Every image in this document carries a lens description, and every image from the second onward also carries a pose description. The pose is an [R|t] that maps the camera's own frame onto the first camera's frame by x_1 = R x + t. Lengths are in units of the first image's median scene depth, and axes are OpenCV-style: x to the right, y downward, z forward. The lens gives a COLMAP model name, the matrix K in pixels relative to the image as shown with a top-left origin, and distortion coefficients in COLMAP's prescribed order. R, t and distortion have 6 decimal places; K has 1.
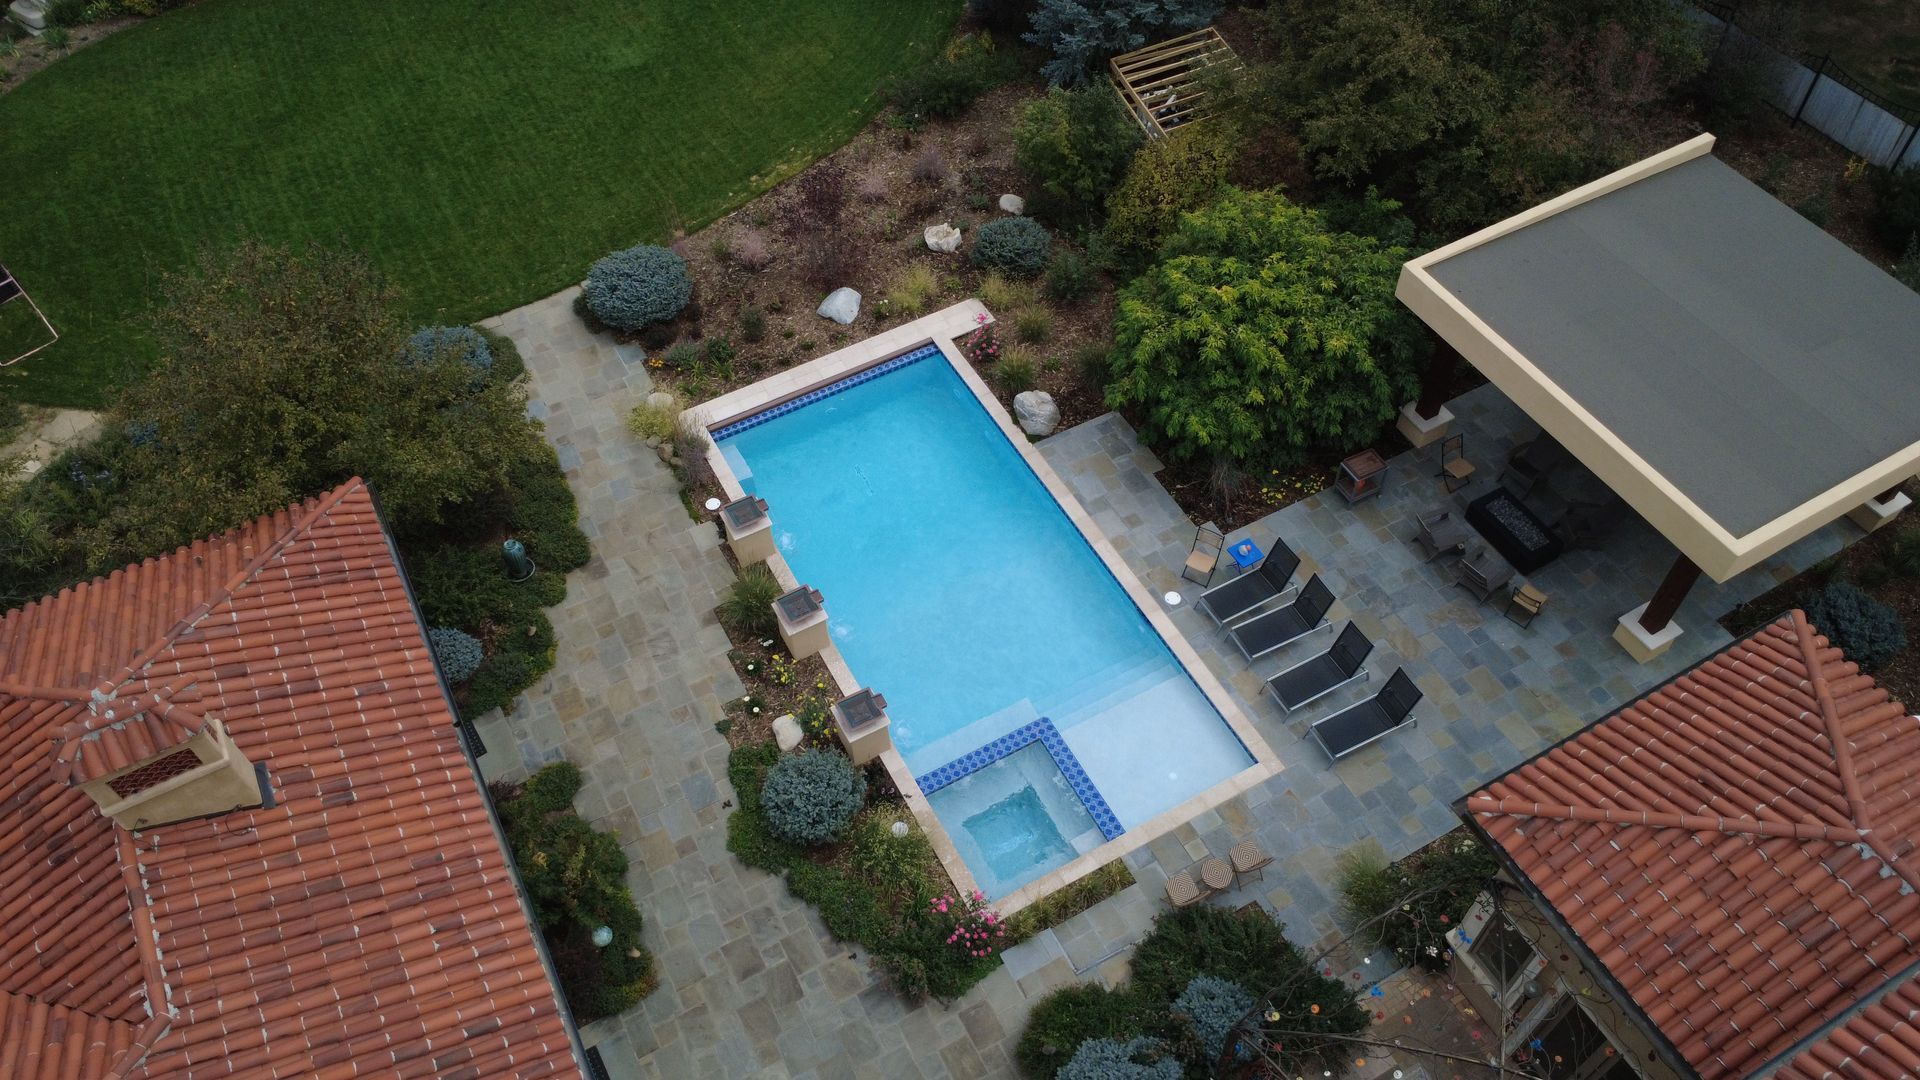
lens RADIAL K [[1404.0, 0, 963.3], [0, 1404.0, 541.0], [0, 0, 1]] dist [-0.004563, 0.005079]
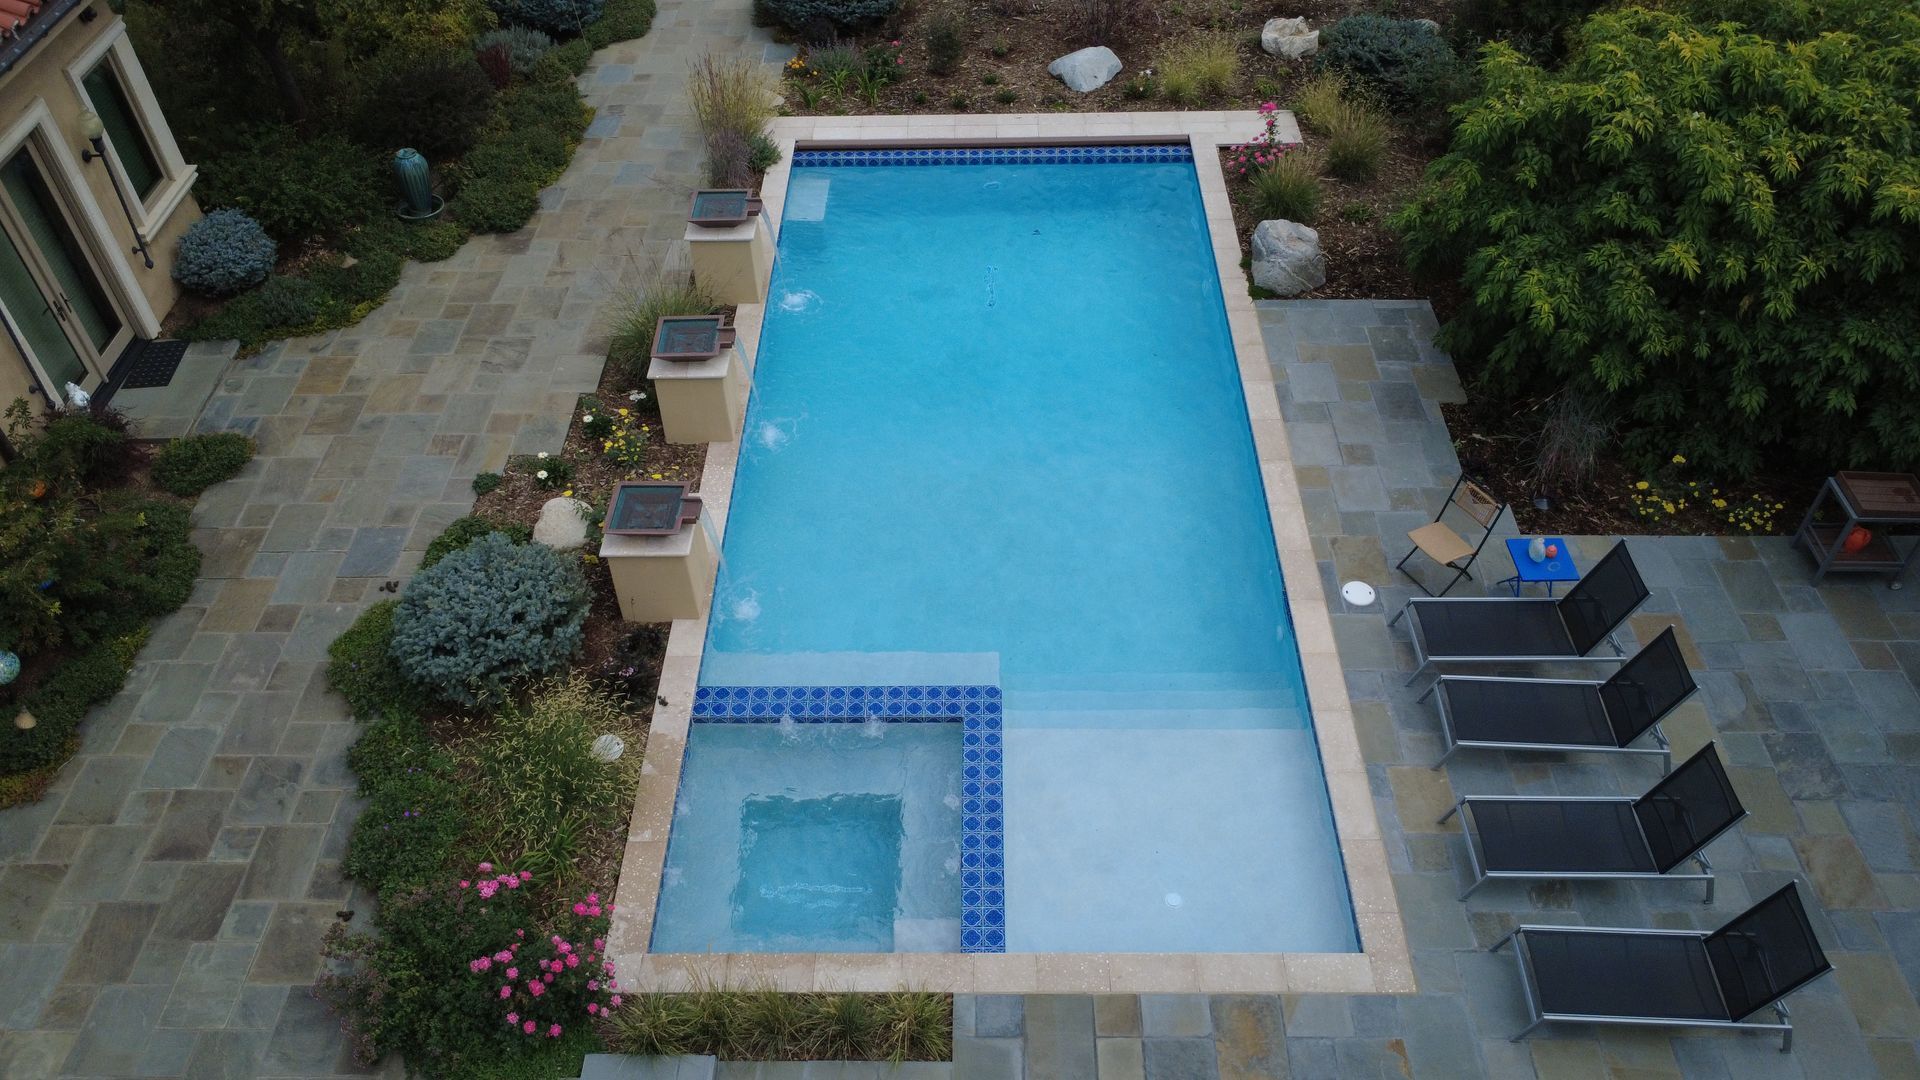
lens RADIAL K [[1404.0, 0, 960.1], [0, 1404.0, 539.3], [0, 0, 1]] dist [-0.004563, 0.005079]
pose [[0.874143, 0.346303, -0.340512, 0.188616], [-0.382073, 0.923179, -0.041957, 0.097570], [0.299824, 0.166776, 0.939304, 0.494063]]
